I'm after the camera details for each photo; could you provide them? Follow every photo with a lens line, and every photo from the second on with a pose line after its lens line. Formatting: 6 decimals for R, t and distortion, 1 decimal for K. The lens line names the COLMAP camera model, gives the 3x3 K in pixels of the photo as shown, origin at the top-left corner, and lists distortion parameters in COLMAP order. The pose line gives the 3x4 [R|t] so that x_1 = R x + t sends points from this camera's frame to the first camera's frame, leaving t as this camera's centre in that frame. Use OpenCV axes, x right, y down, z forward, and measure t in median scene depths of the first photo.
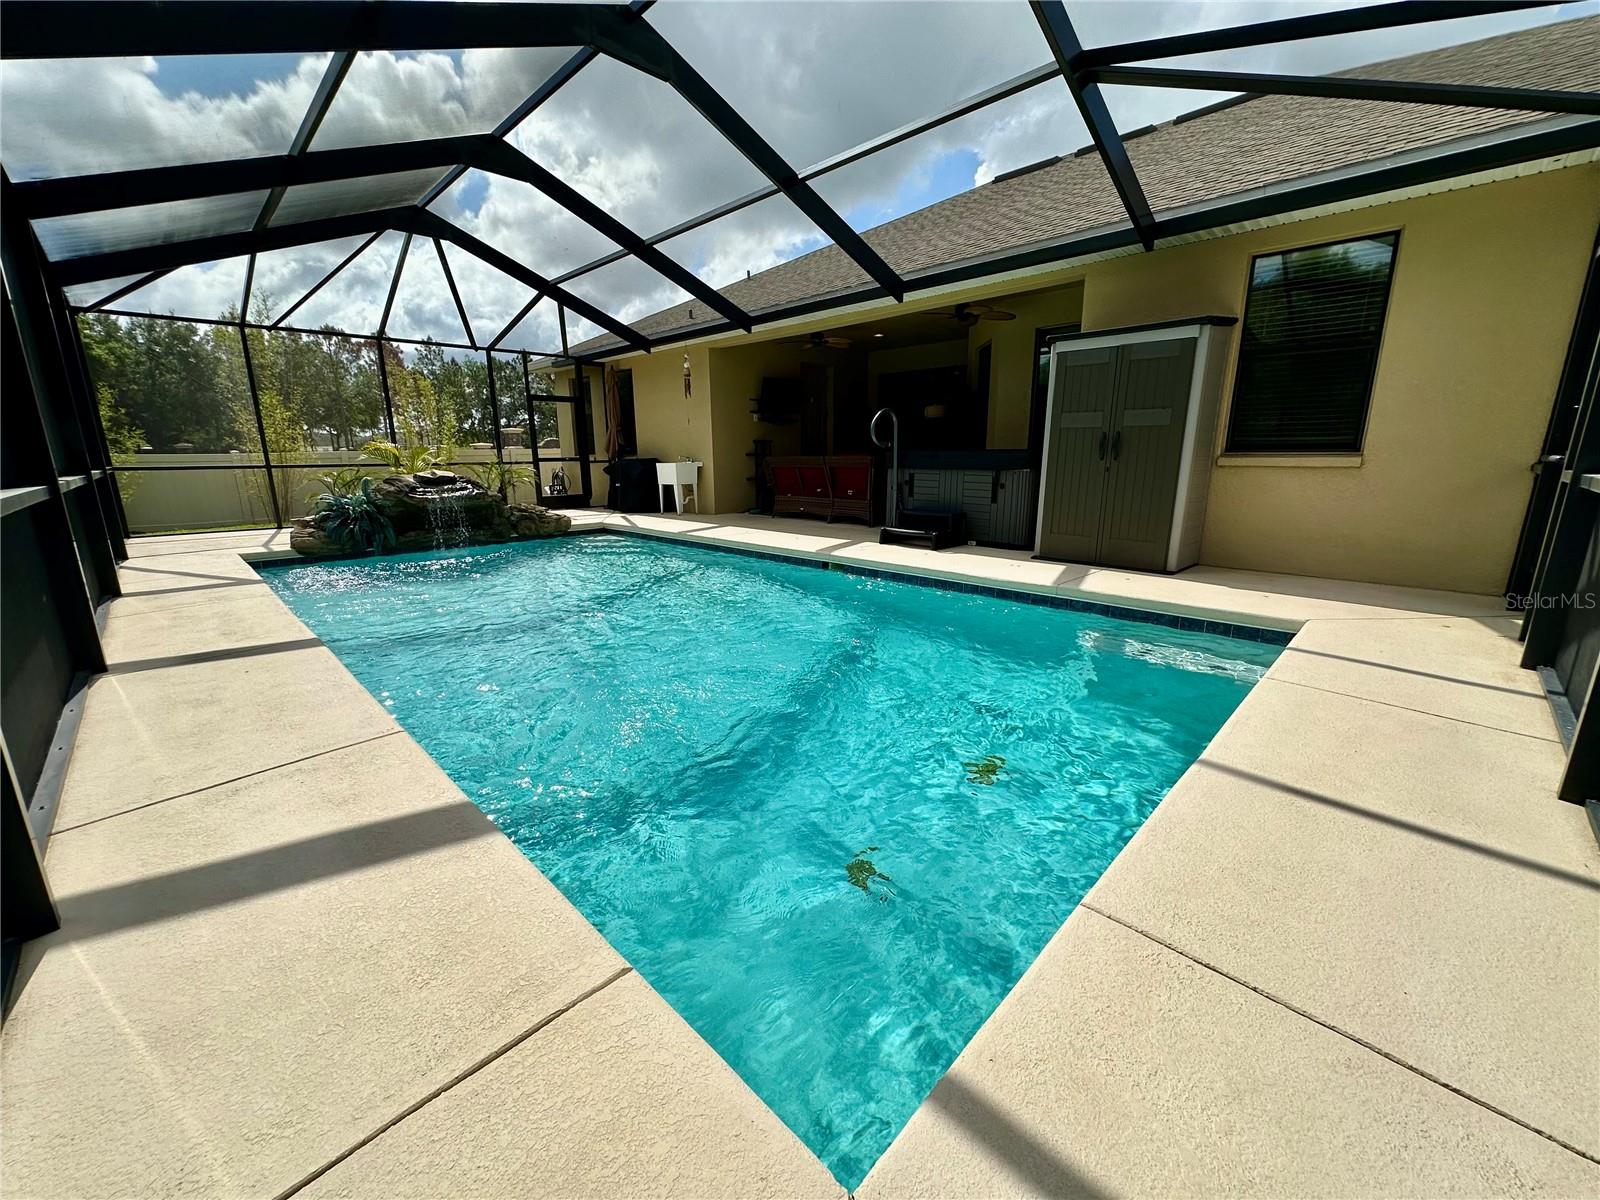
lens RADIAL K [[632.7, 0, 800.0], [0, 632.7, 600.0], [0, 0, 1]] dist [-0.014992, -0.000242]
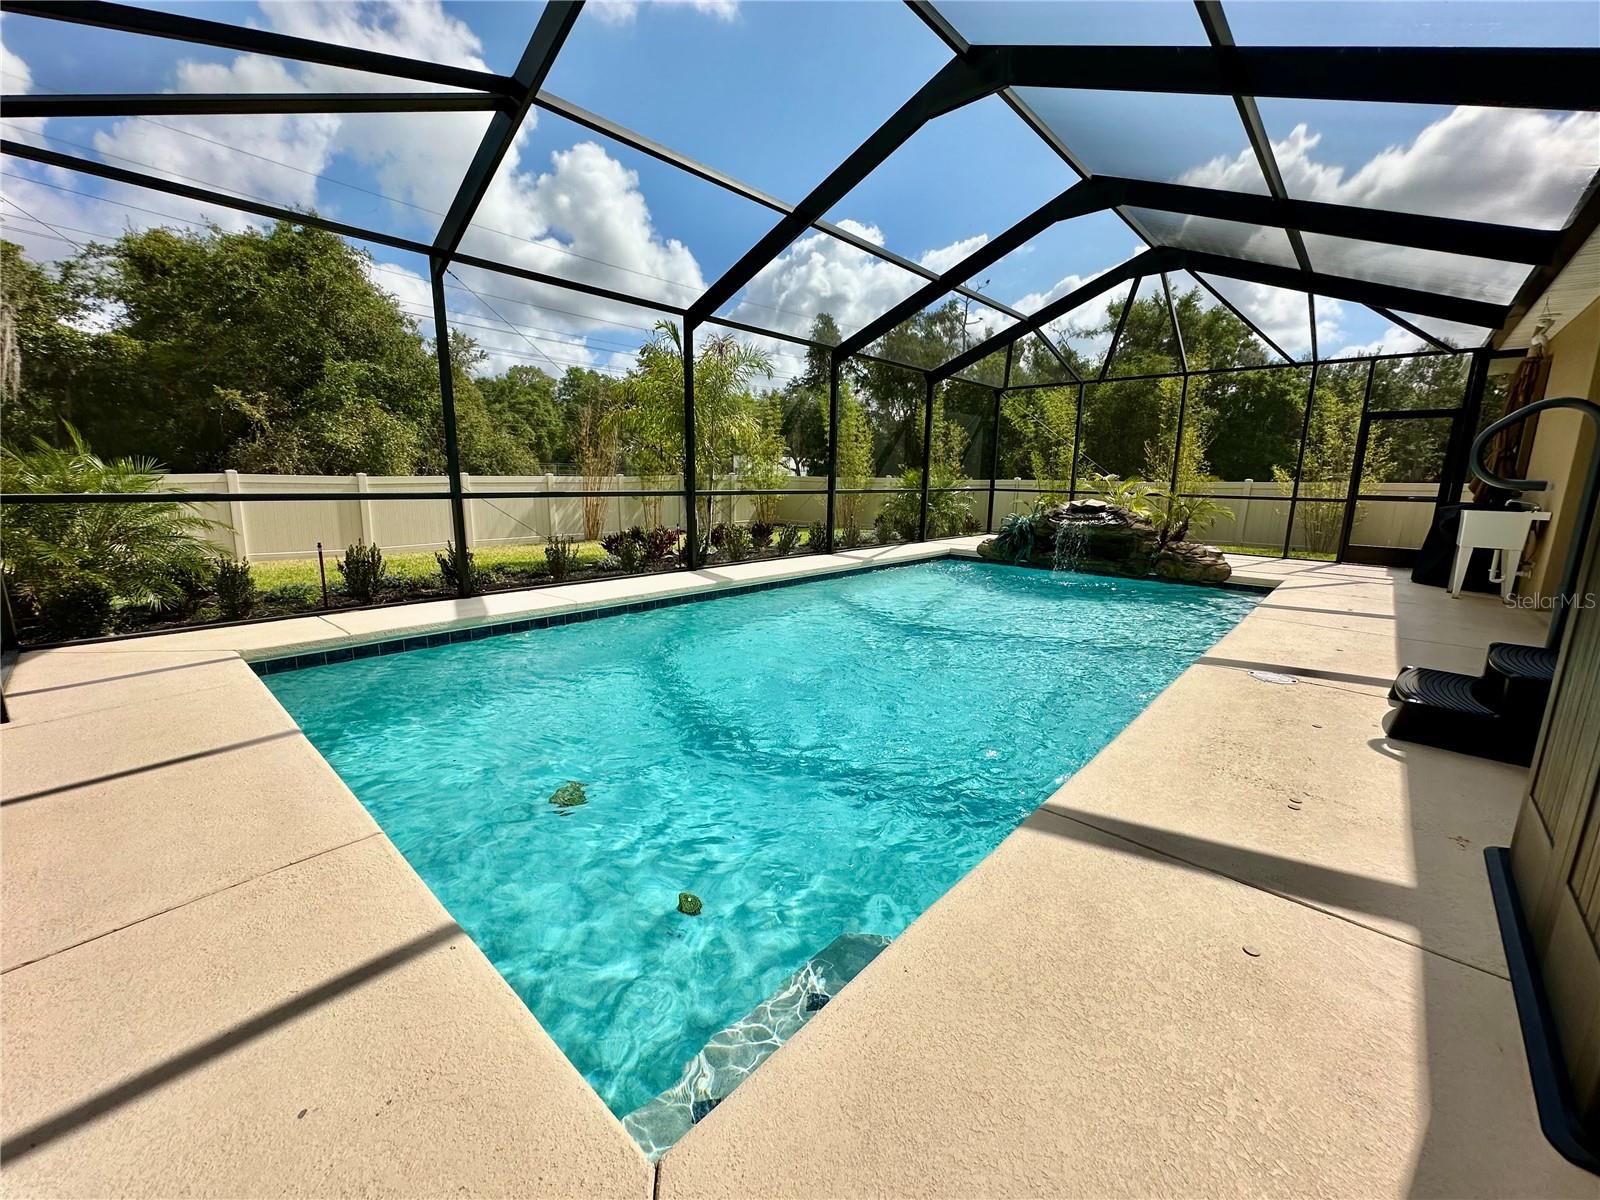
lens RADIAL K [[632.7, 0, 800.0], [0, 632.7, 600.0], [0, 0, 1]] dist [-0.014992, -0.000242]
pose [[0.037466, 0.196711, -0.979745, 0.432264], [-0.243907, 0.952581, 0.181930, -0.106319], [0.969075, 0.232150, 0.083669, 0.424532]]
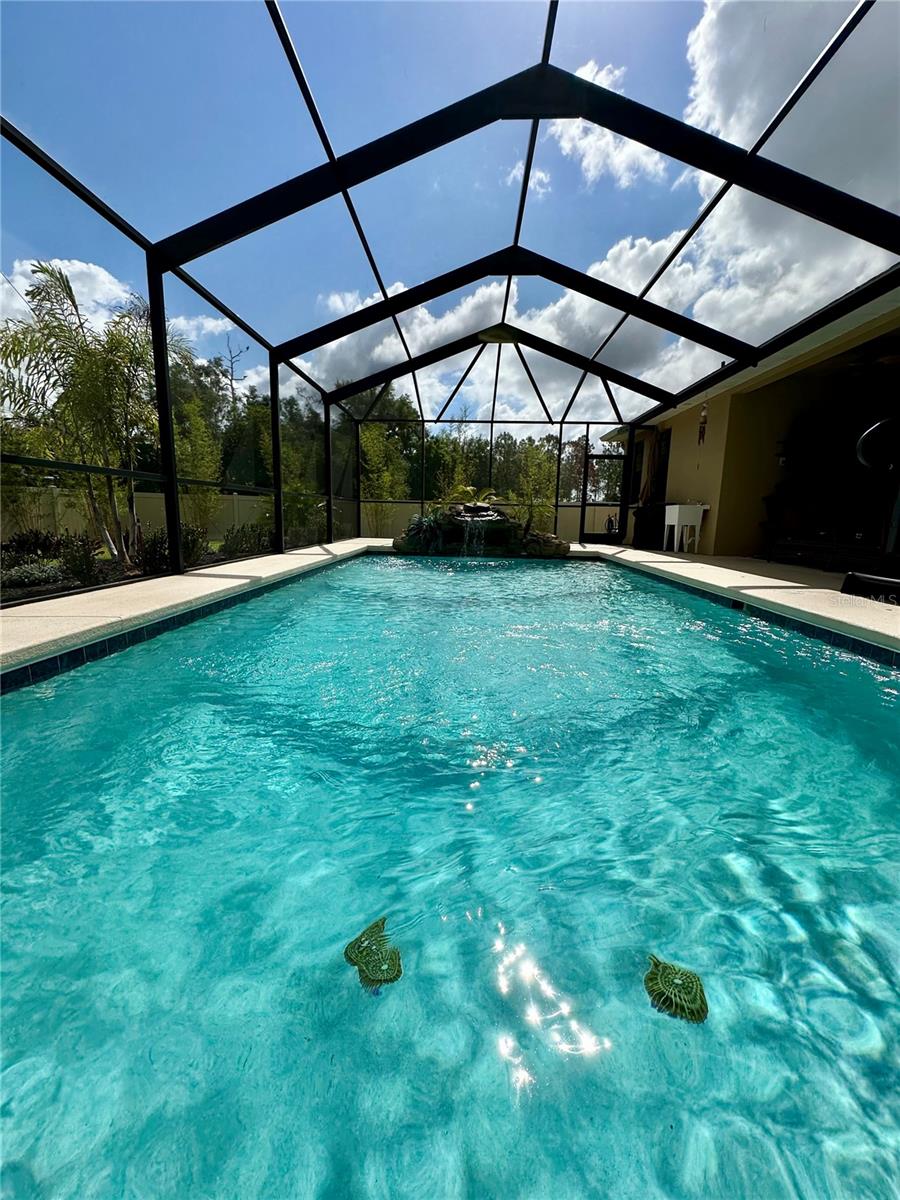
lens RADIAL K [[474.6, 0, 450.0], [0, 474.6, 600.0], [0, 0, 1]] dist [-0.014992, -0.000242]
pose [[0.667018, 0.150315, -0.729720, 0.183765], [-0.194357, 0.980629, 0.024343, -0.001062], [0.719244, 0.125589, 0.683312, 0.218155]]
